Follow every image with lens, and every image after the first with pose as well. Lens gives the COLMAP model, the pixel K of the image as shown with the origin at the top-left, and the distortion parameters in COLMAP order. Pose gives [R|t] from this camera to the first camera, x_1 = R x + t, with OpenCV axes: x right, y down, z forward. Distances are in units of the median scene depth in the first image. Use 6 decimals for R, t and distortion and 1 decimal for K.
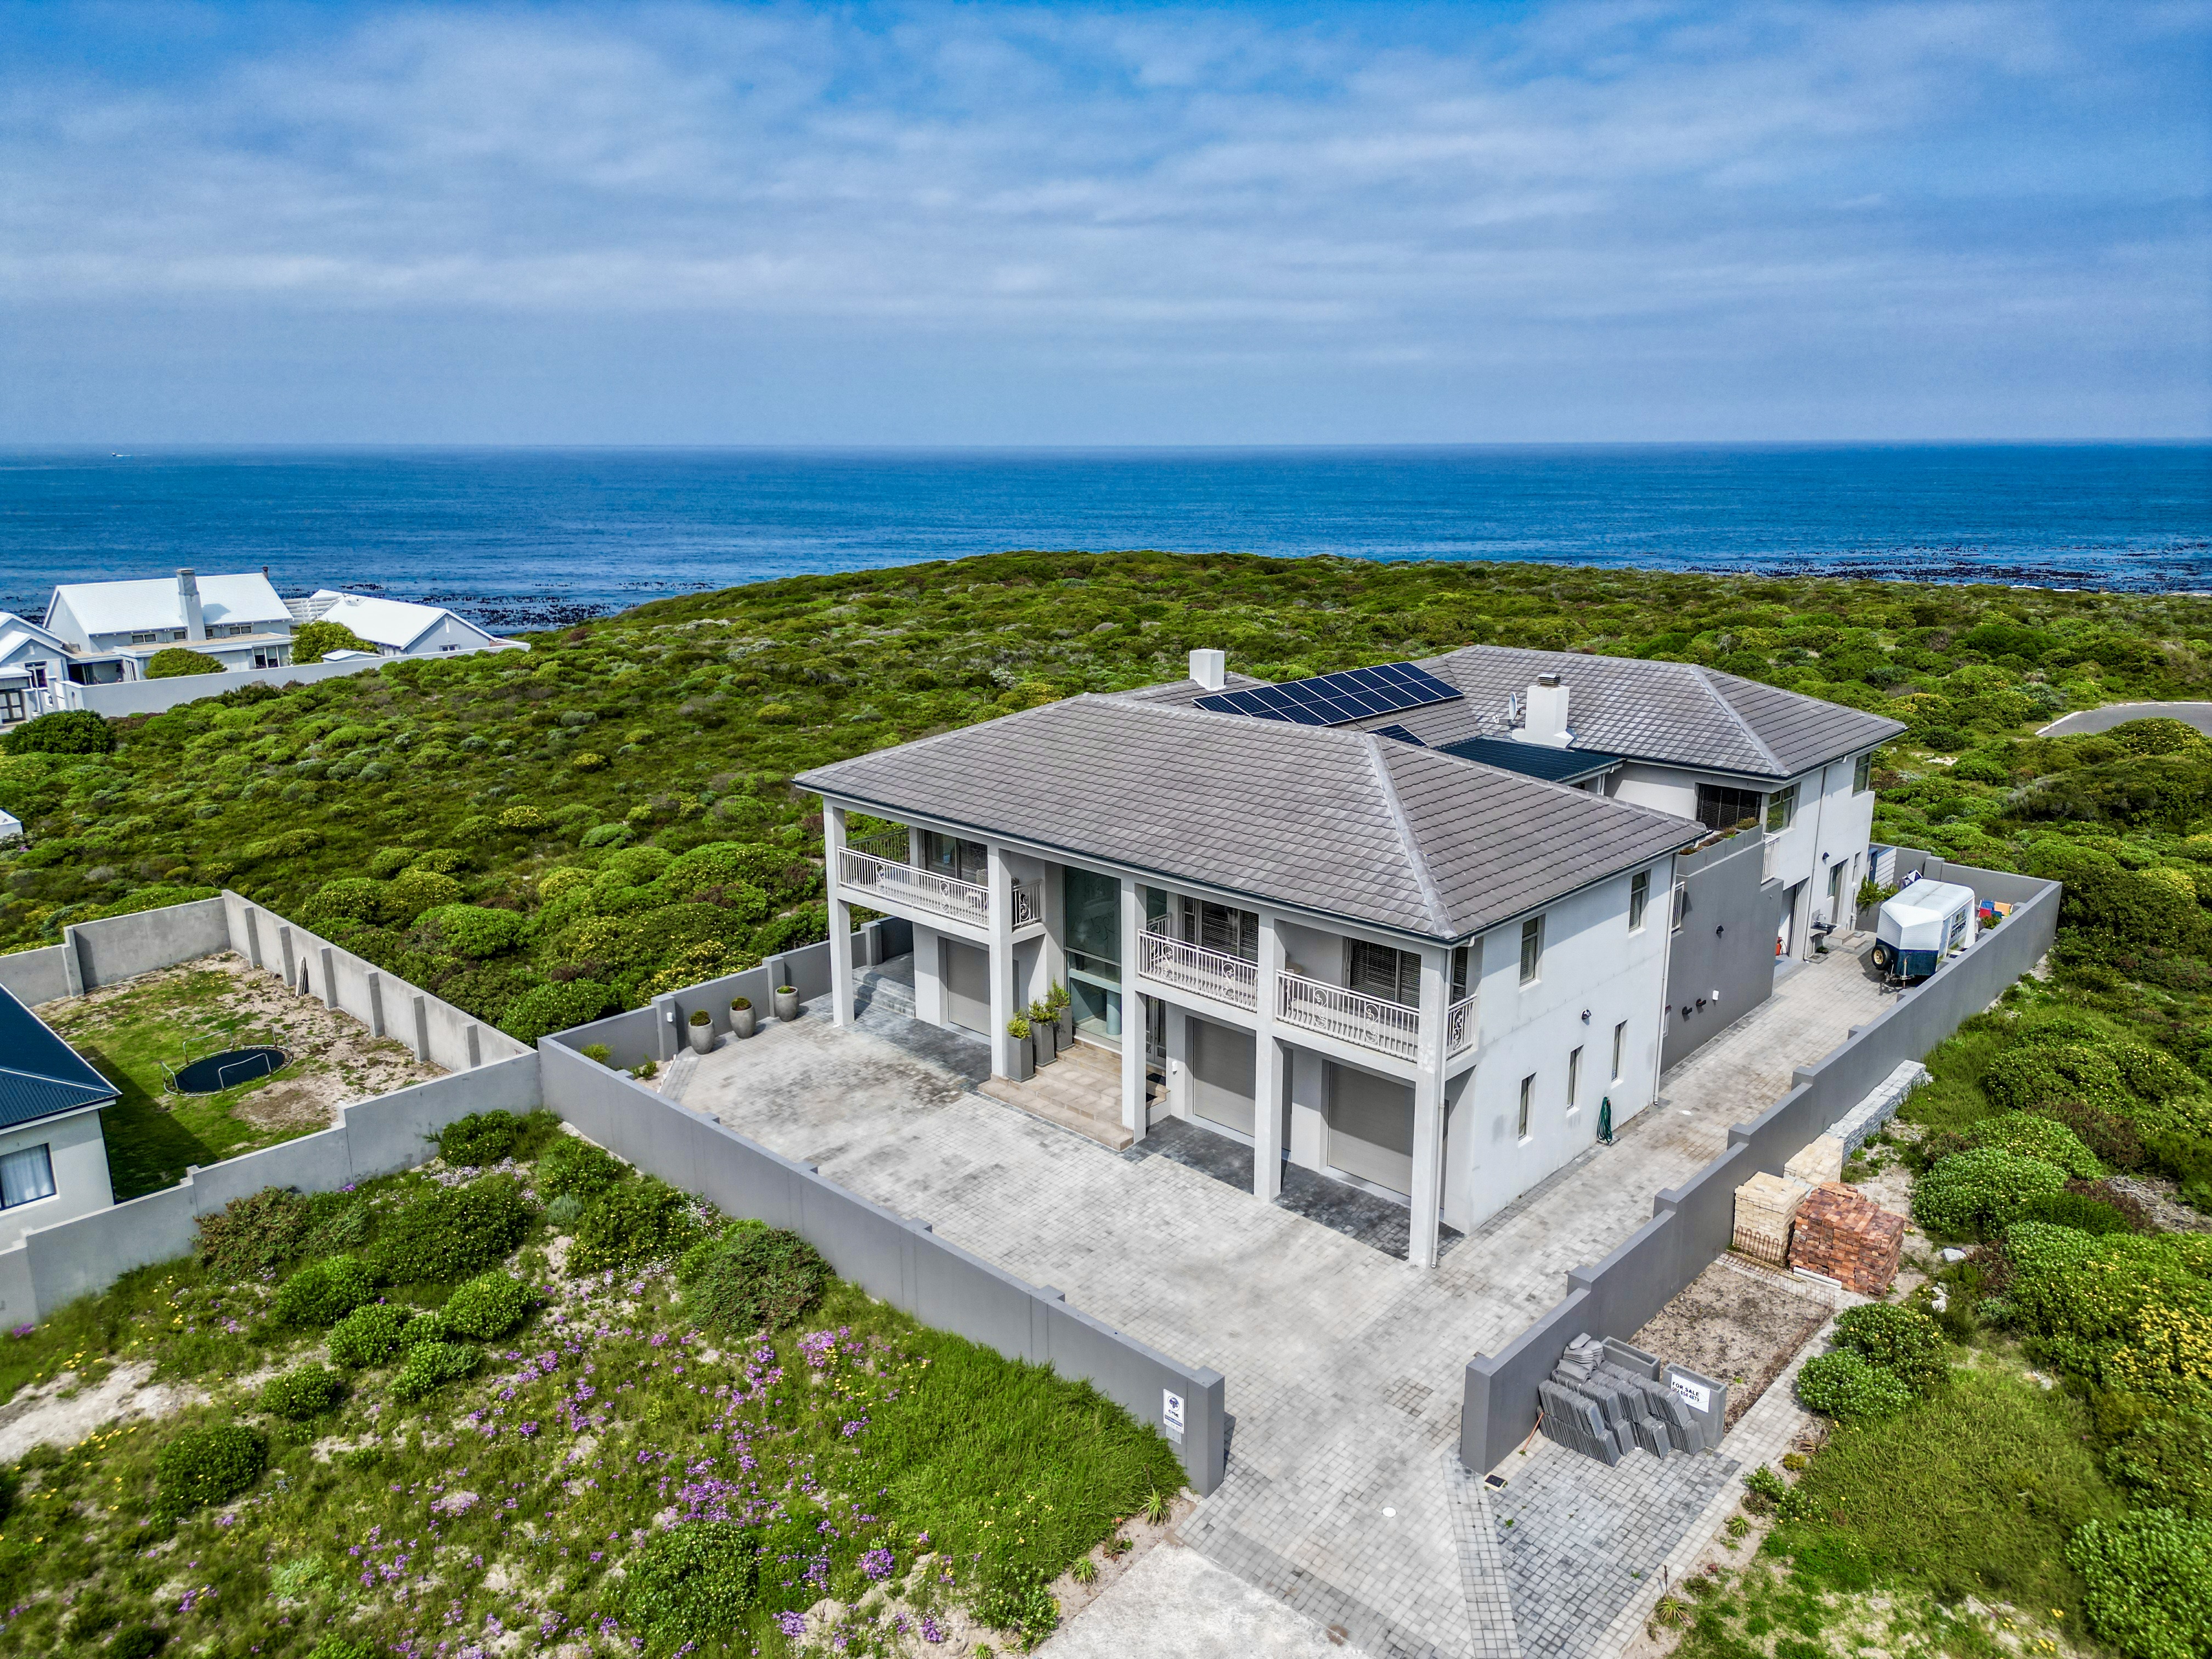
lens RADIAL K [[1542.9, 0, 1111.2], [0, 1542.9, 836.9], [0, 0, 1]] dist [0.083153, -0.080267]
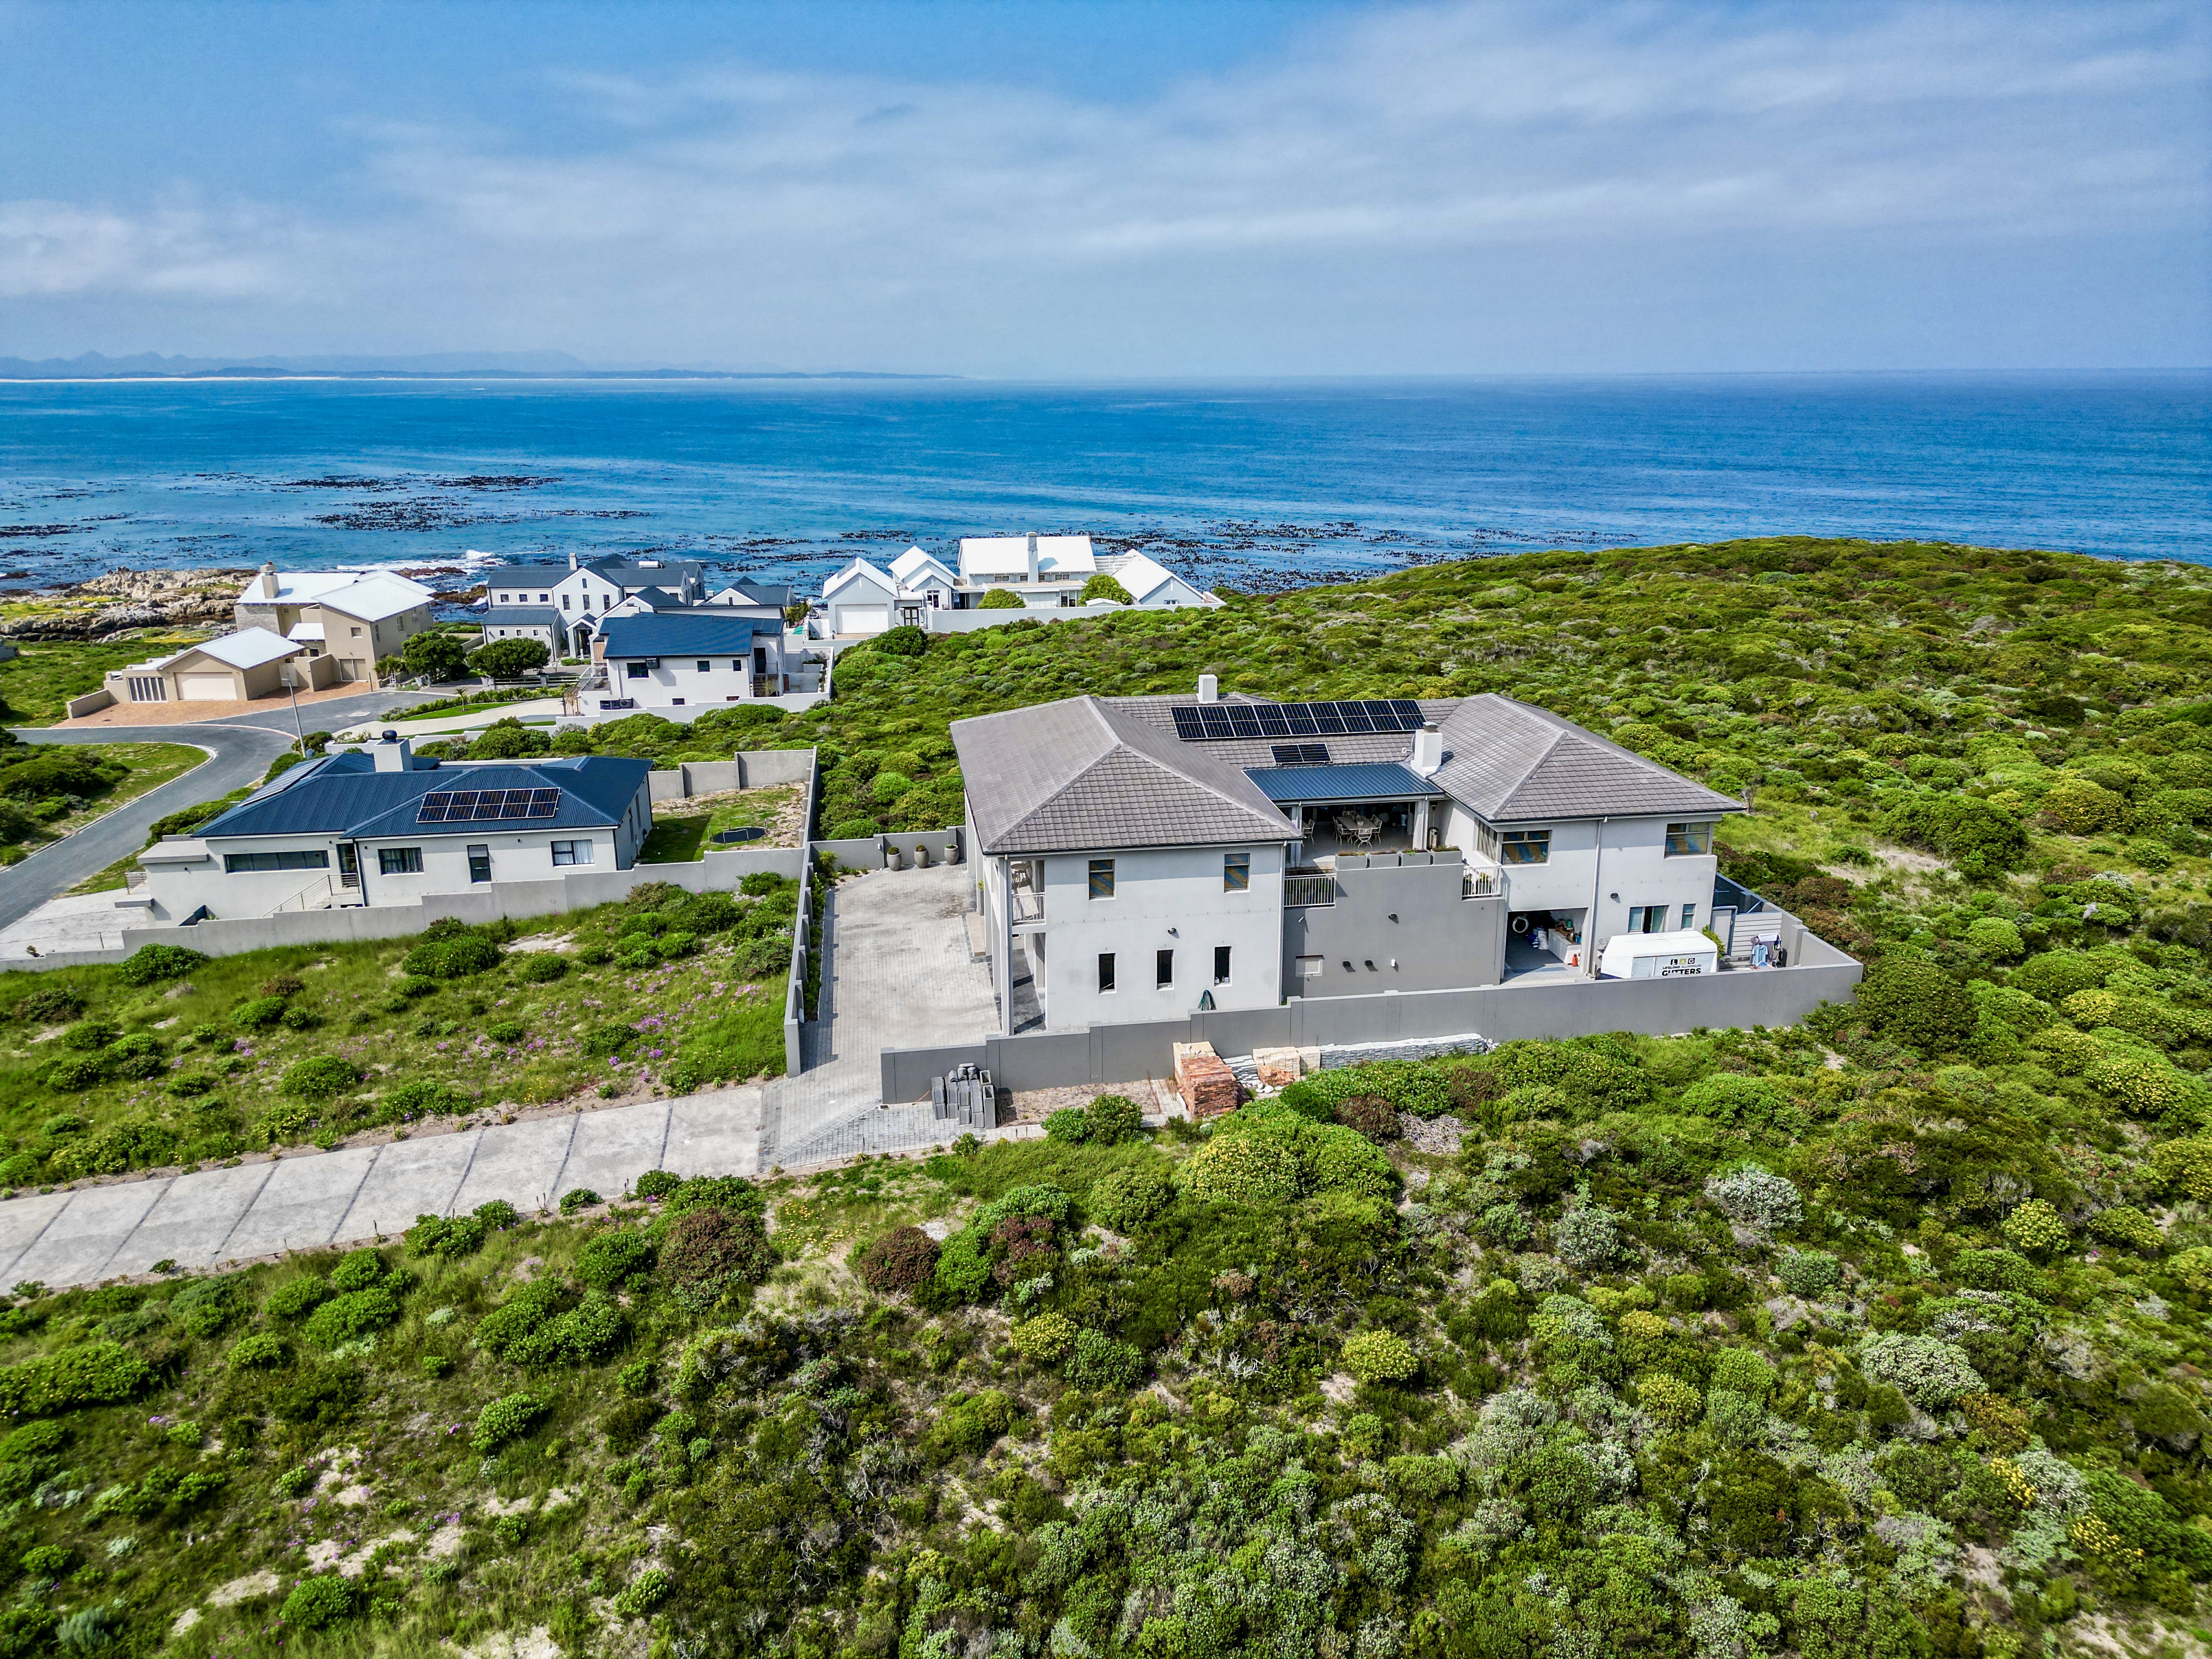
lens RADIAL K [[1548.6, 0, 1109.8], [0, 1548.6, 827.0], [0, 0, 1]] dist [0.084495, -0.092277]
pose [[0.789095, 0.171521, -0.589838, 0.976072], [-0.149795, 0.984968, 0.086023, -0.099771], [0.595727, 0.020474, 0.802926, -0.276393]]
